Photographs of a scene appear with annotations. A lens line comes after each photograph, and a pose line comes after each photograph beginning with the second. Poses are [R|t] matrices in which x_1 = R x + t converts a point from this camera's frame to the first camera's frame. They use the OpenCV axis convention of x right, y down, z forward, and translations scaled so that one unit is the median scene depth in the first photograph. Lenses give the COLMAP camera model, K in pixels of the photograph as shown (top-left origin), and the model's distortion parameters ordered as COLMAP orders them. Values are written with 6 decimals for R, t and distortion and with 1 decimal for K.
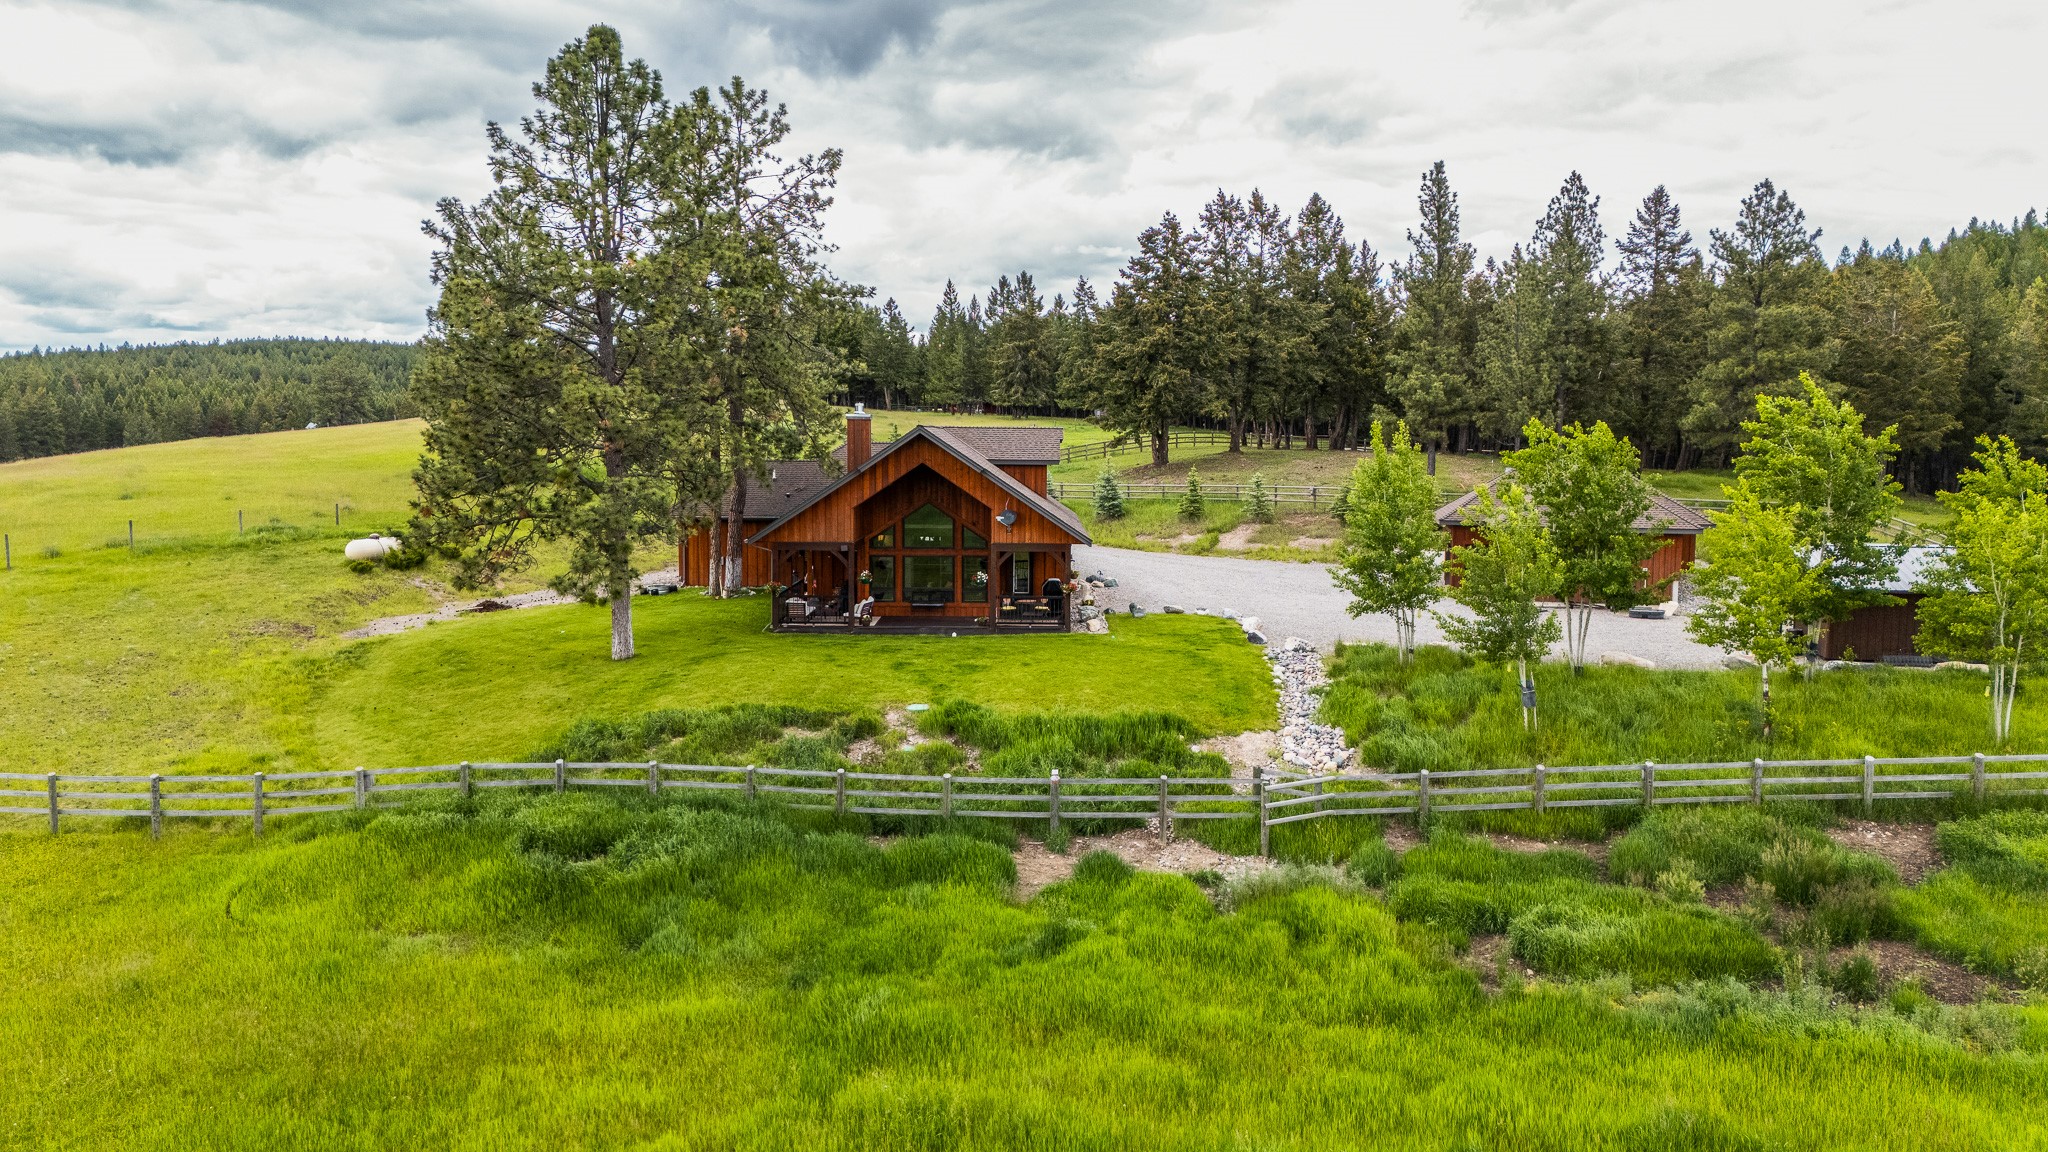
lens RADIAL K [[1495.4, 0, 1024.0], [0, 1495.4, 576.0], [0, 0, 1]] dist [0.068774, -0.068996]
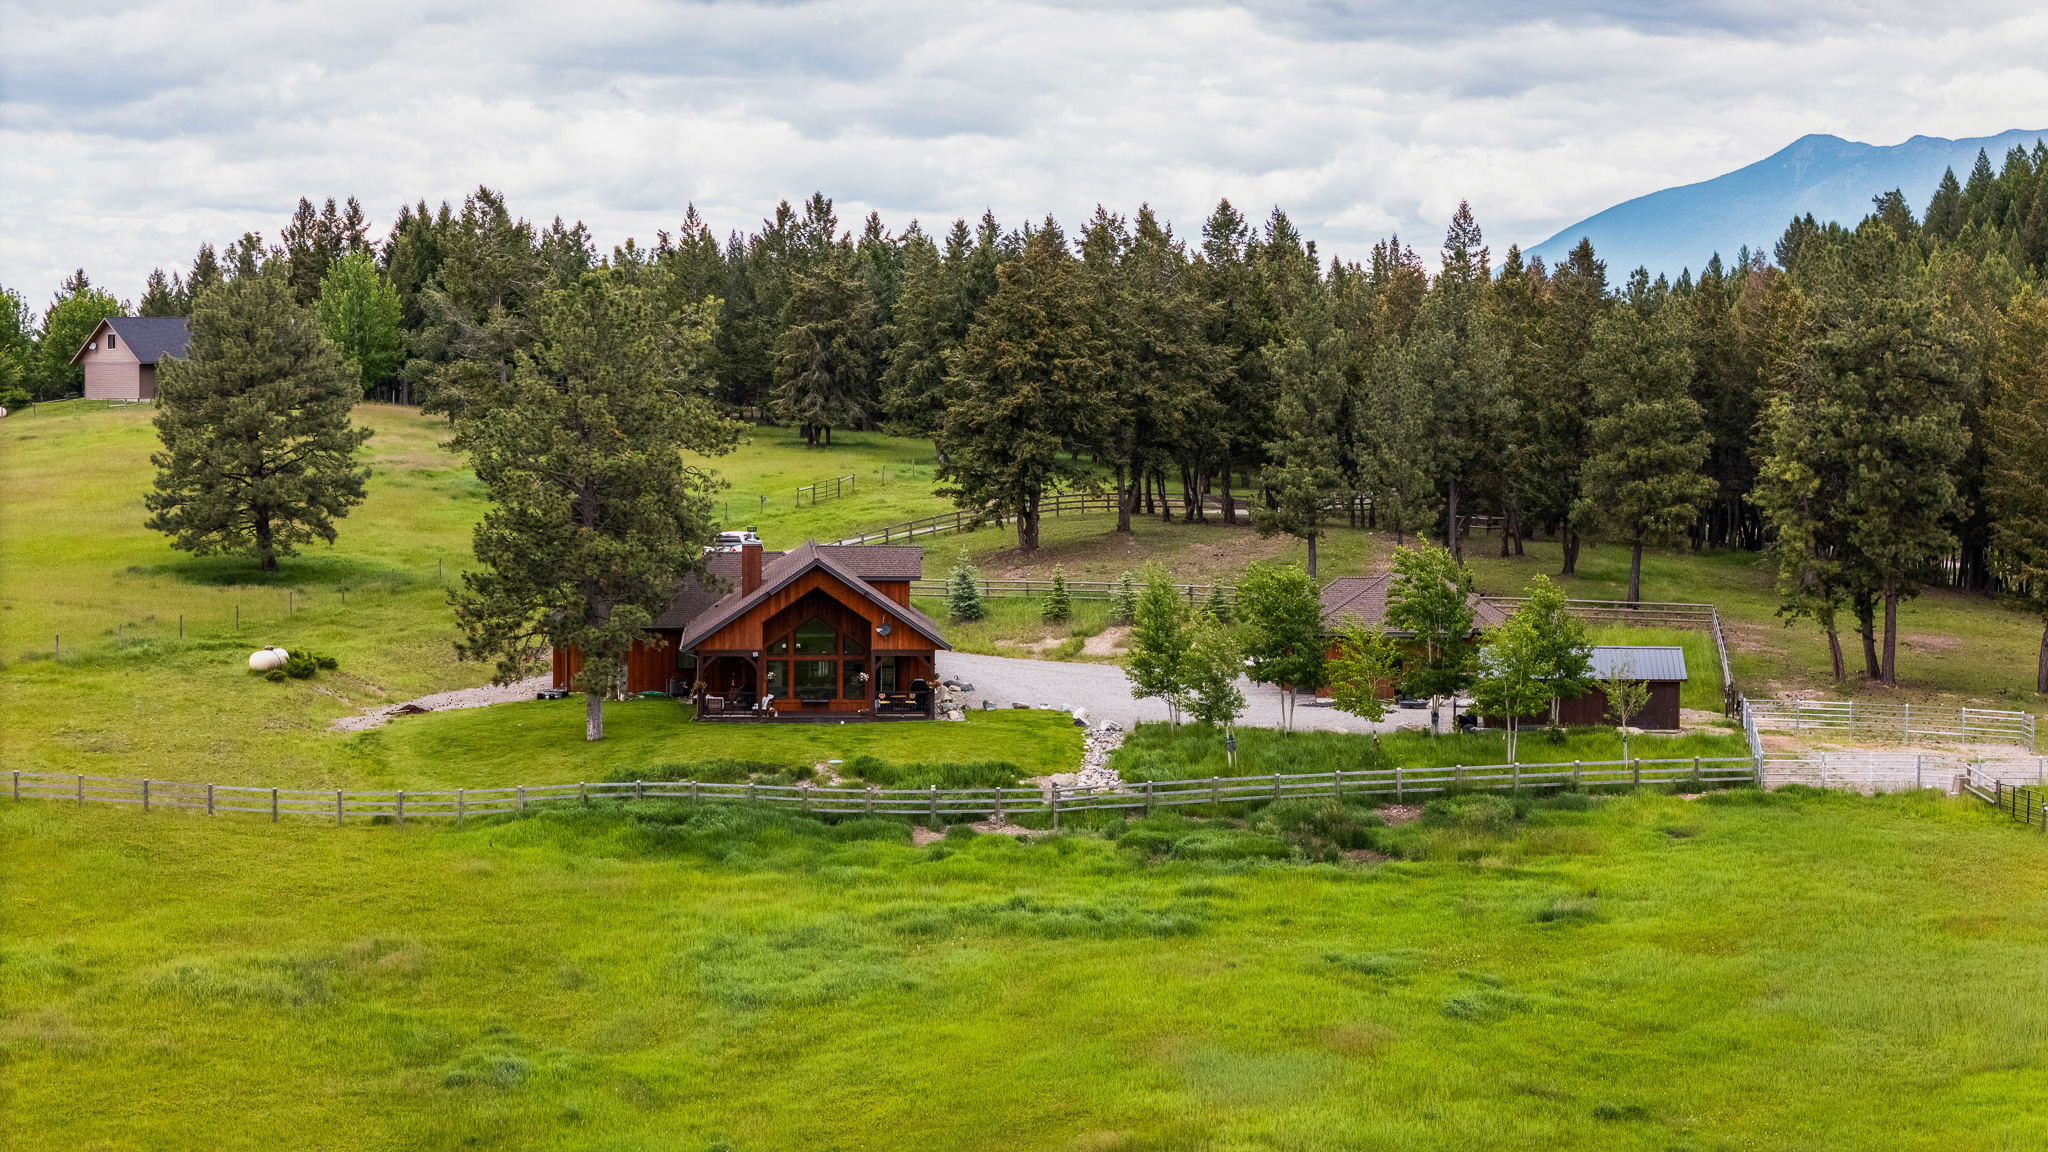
lens RADIAL K [[4978.6, 0, 1024.0], [0, 4978.6, 576.0], [0, 0, 1]] dist [-0.014000, -0.114831]
pose [[0.997651, -0.006531, 0.068194, -0.180579], [0.009027, 0.999298, -0.036360, 0.070434], [-0.067908, 0.036890, 0.997009, -3.217543]]
